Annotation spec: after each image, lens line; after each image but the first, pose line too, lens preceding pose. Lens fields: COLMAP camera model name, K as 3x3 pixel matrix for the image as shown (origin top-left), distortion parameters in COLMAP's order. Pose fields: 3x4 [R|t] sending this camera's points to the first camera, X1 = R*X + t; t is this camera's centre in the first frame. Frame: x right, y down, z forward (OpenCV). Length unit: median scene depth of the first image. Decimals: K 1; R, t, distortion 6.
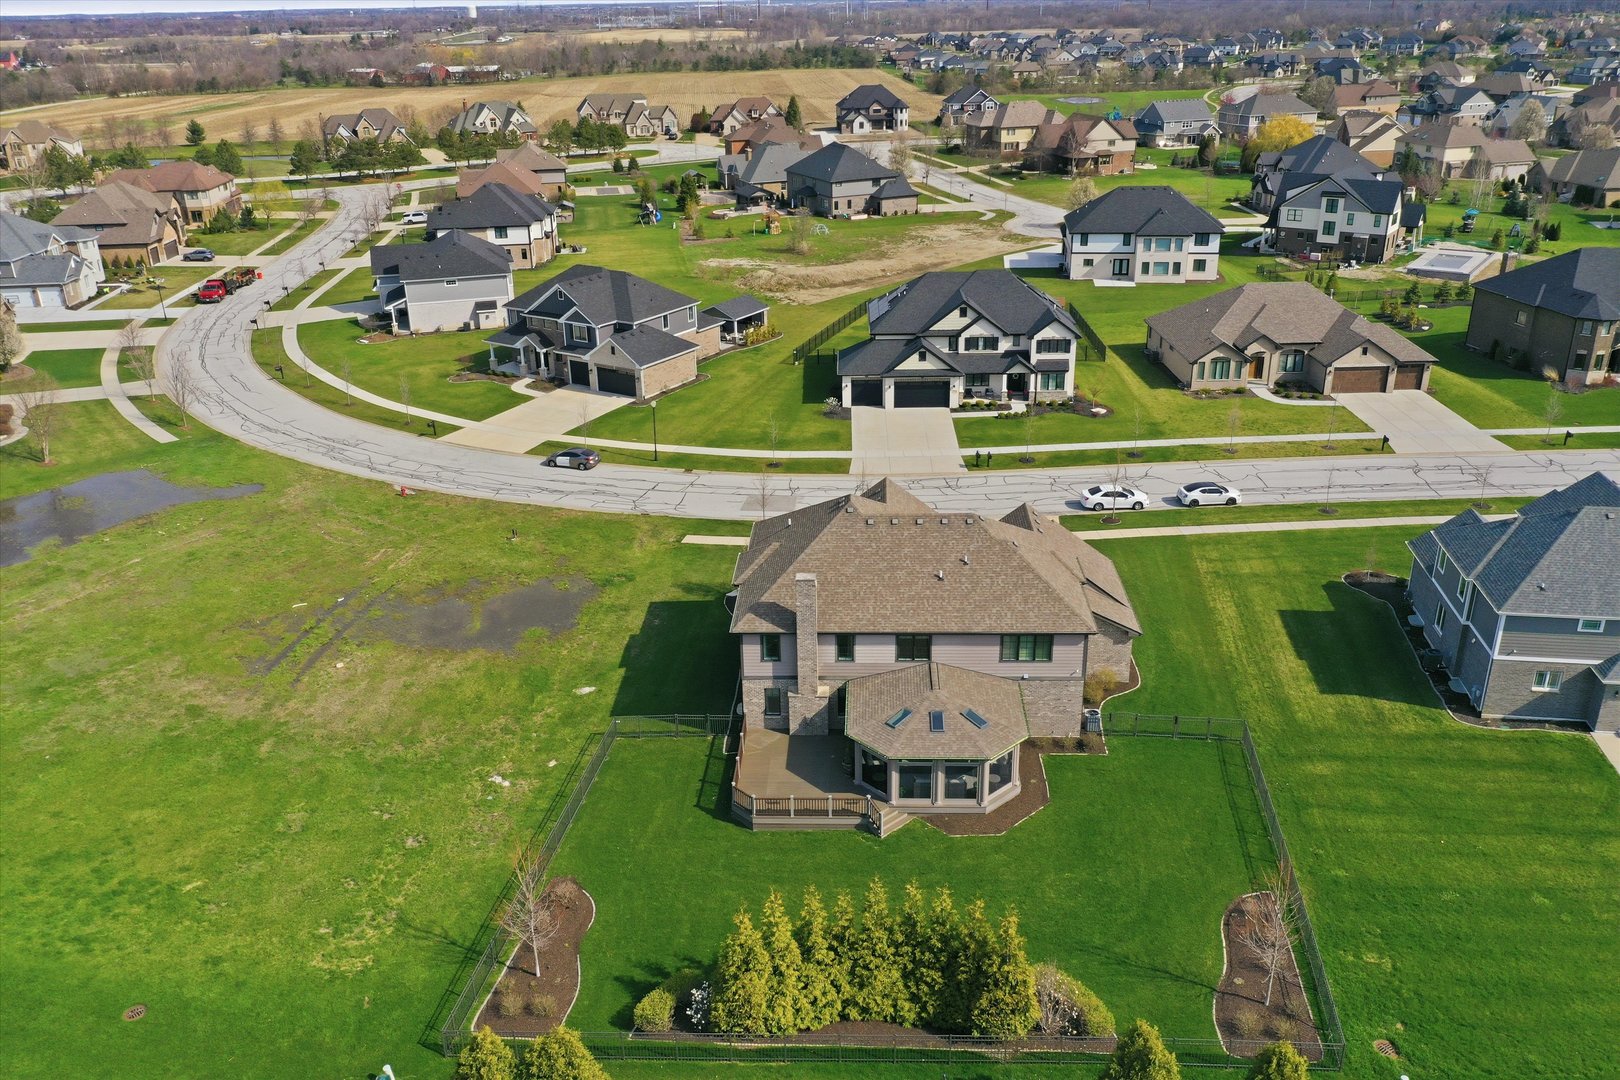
lens RADIAL K [[1277.0, 0, 806.5], [0, 1277.0, 541.7], [0, 0, 1]] dist [0.003549, -0.001826]
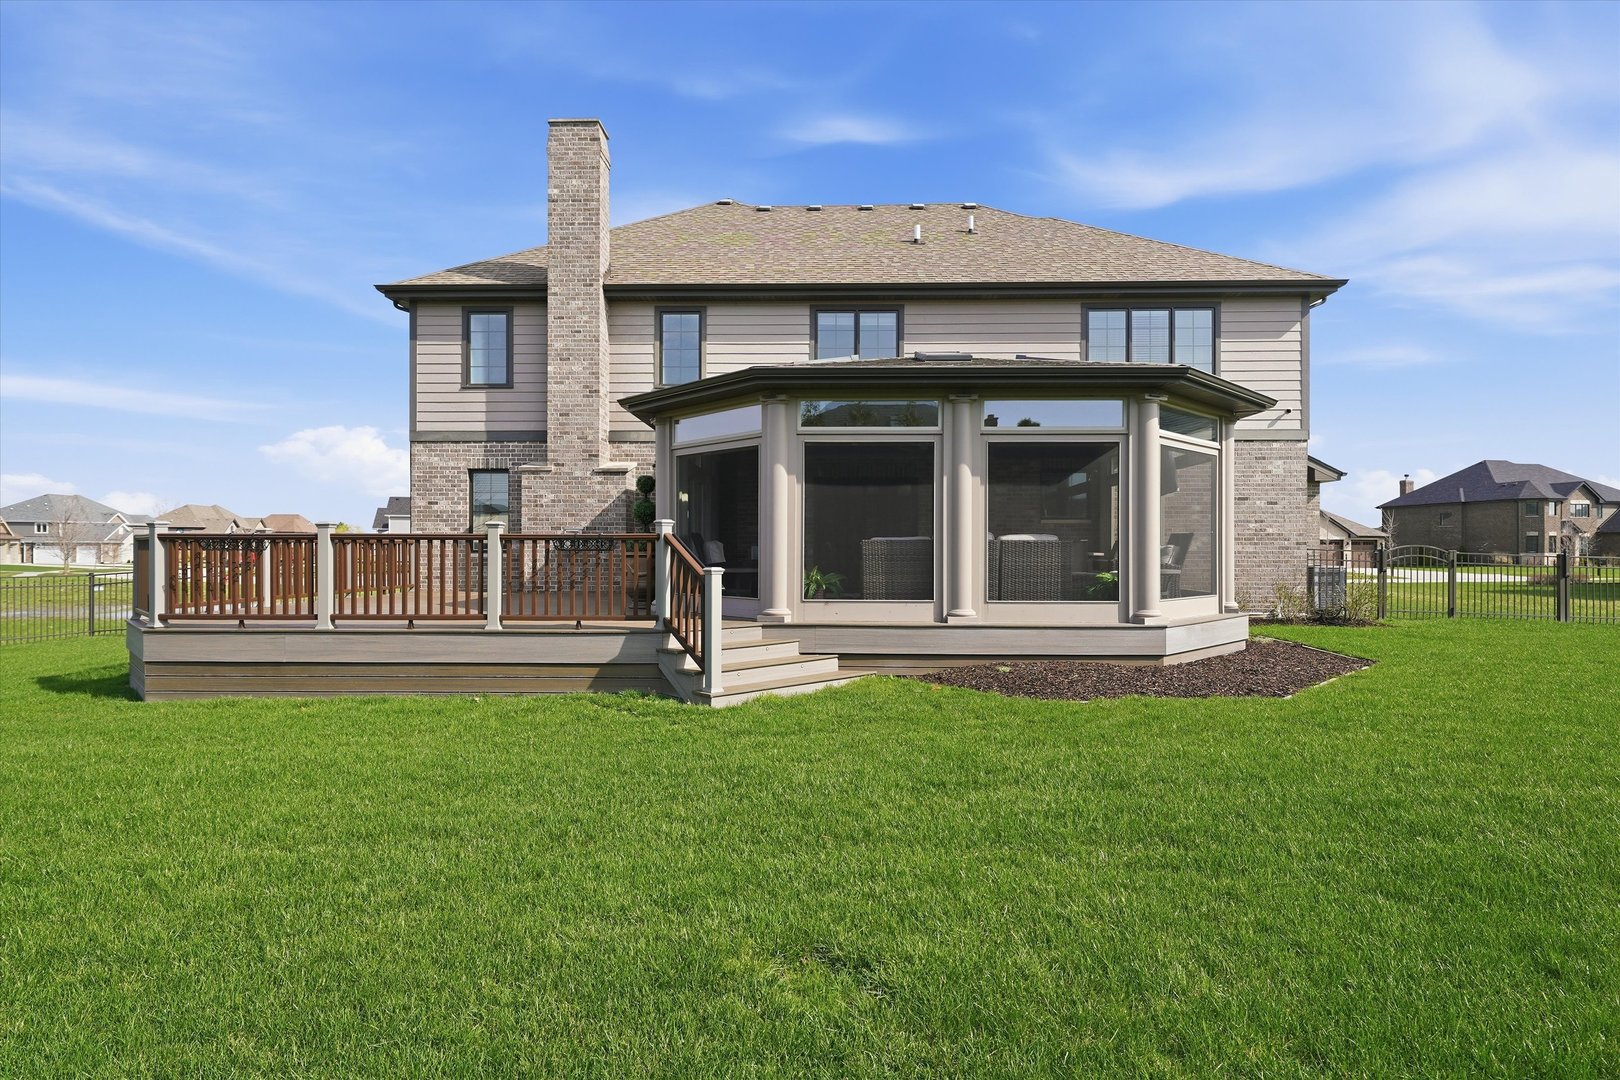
lens RADIAL K [[839.5, 0, 825.7], [0, 839.5, 549.6], [0, 0, 1]] dist [0.023132, 0.000527]
pose [[0.998683, 0.023344, 0.045686, 0.035787], [-0.002562, 0.912065, -0.410037, 0.133693], [-0.051241, 0.409380, 0.910924, 0.439696]]
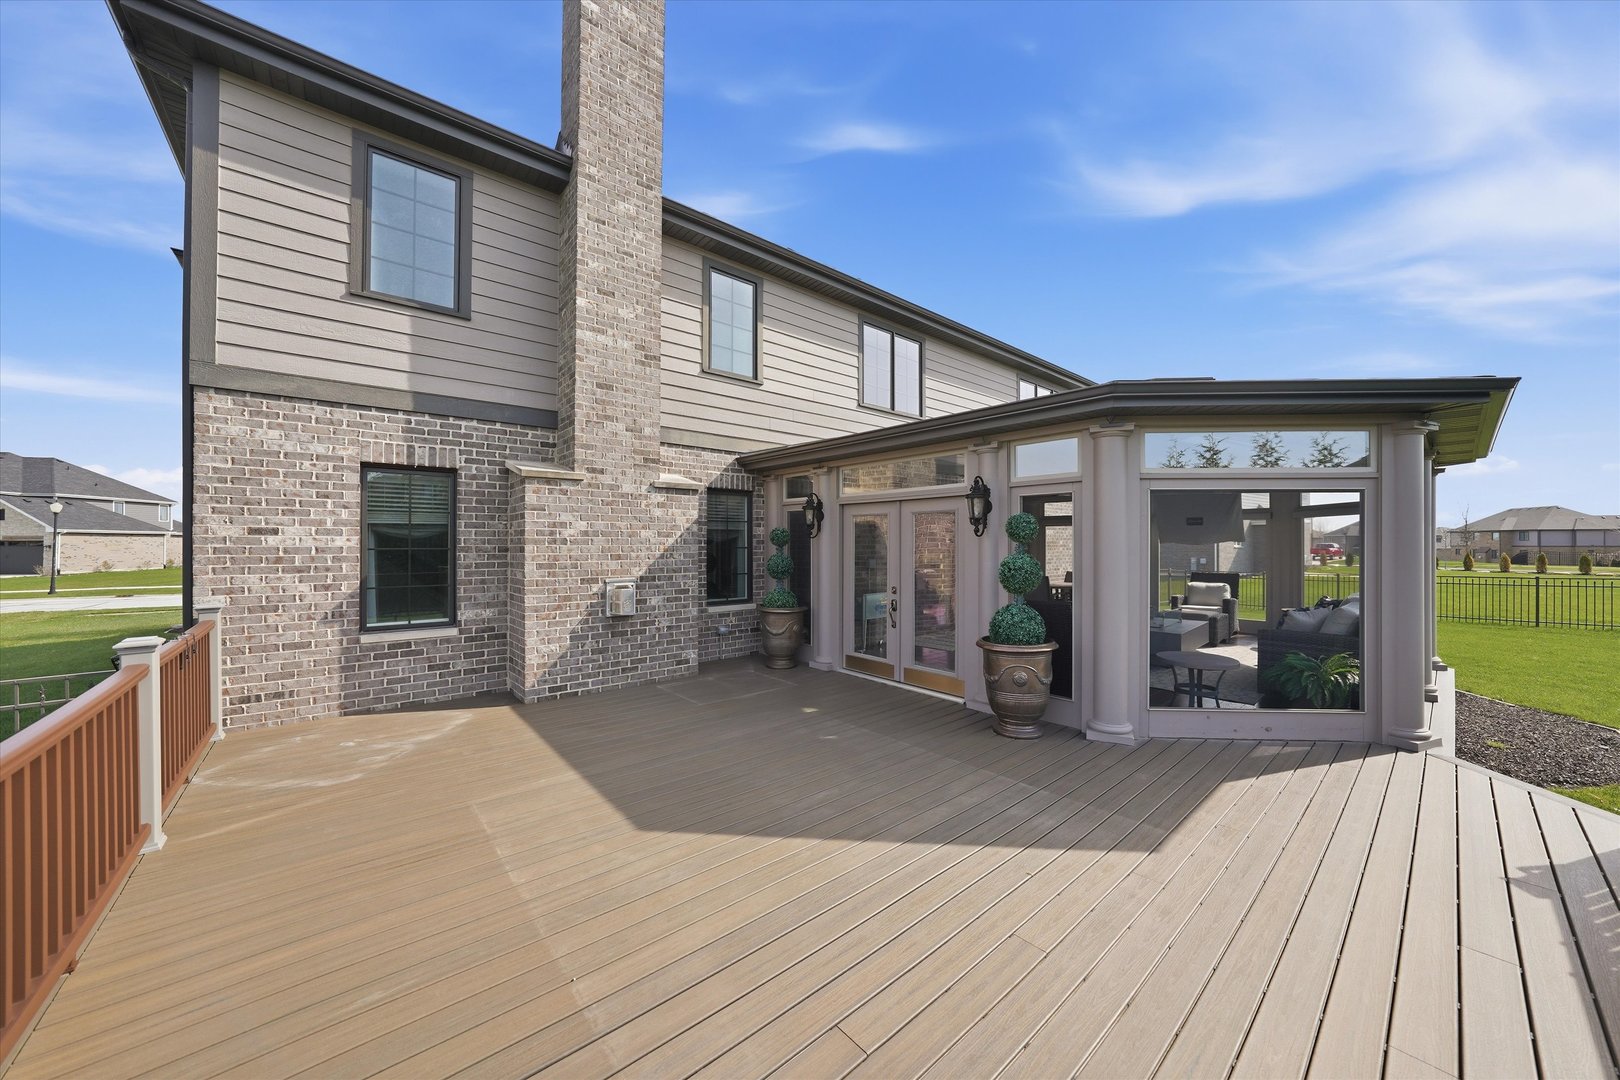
lens RADIAL K [[557.1, 0, 812.2], [0, 557.1, 539.4], [0, 0, 1]] dist [-0.007479, 0.000014]
pose [[0.726710, 0.026764, 0.686422, -0.021816], [0.264369, 0.911383, -0.315420, 0.093608], [-0.634036, 0.410688, 0.655236, 0.515027]]
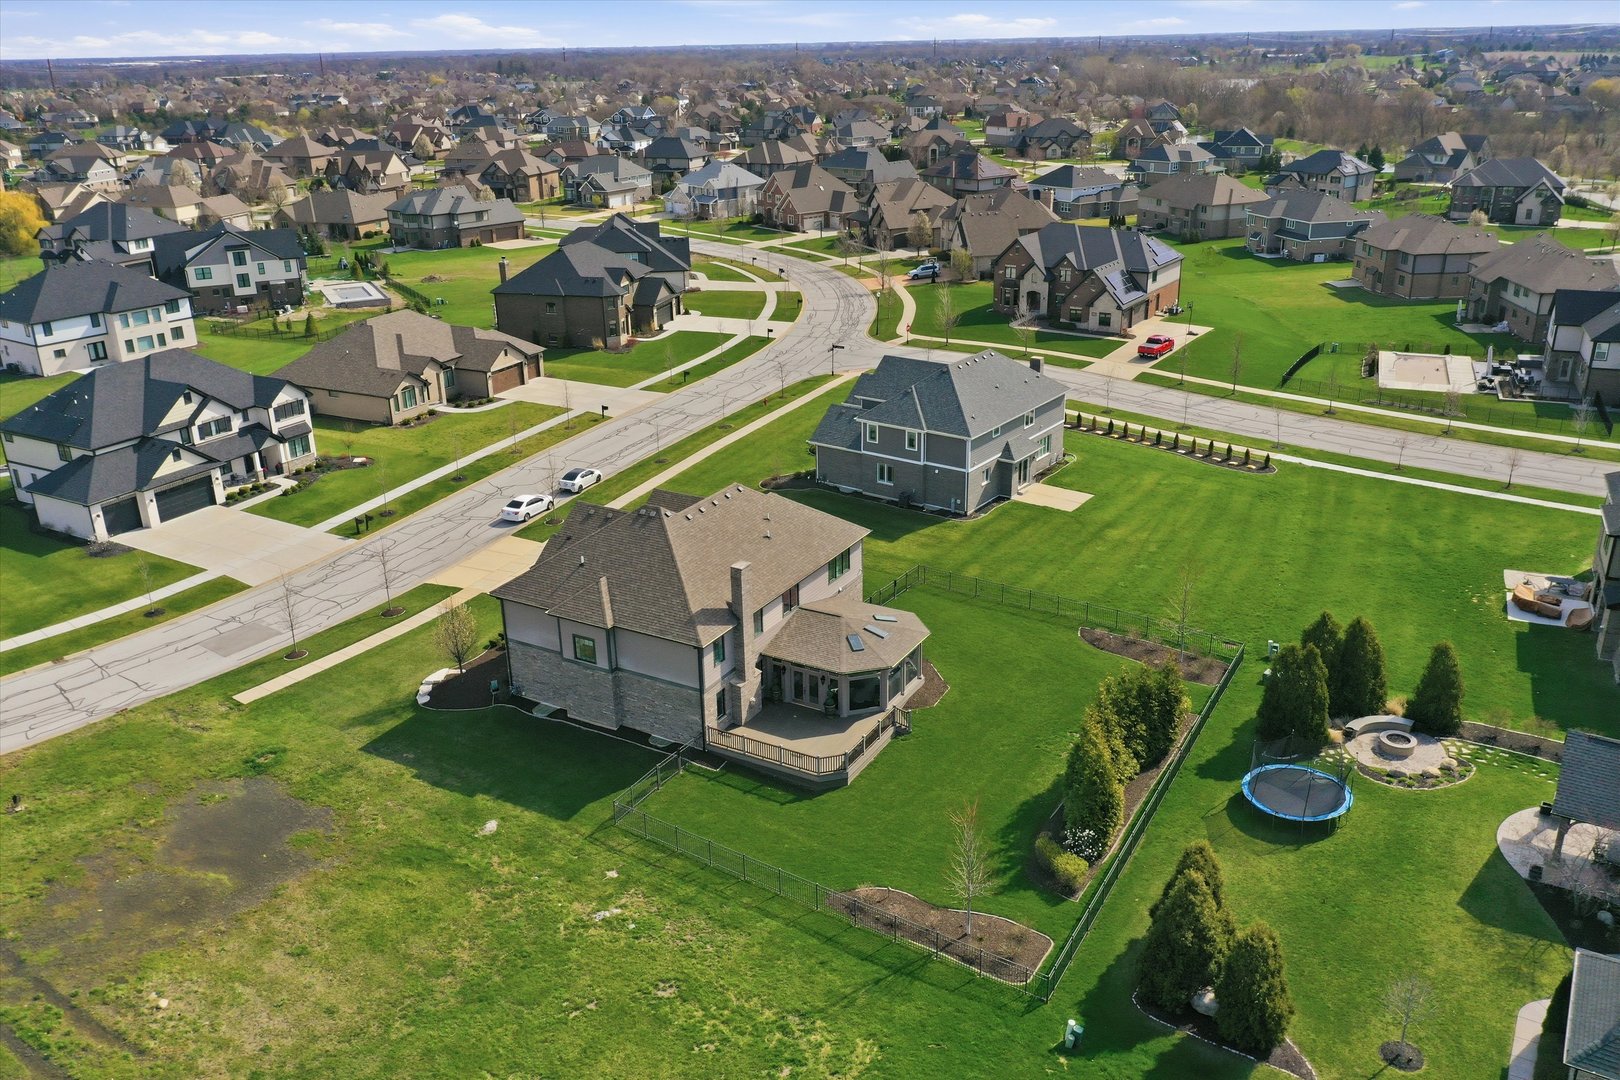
lens RADIAL K [[1277.0, 0, 809.3], [0, 1277.0, 536.6], [0, 0, 1]] dist [0.003549, -0.001826]
pose [[0.463370, -0.311329, 0.829677, -0.437878], [0.357611, 0.922328, 0.146371, -0.067024], [-0.810804, 0.228878, 0.538714, 0.198137]]
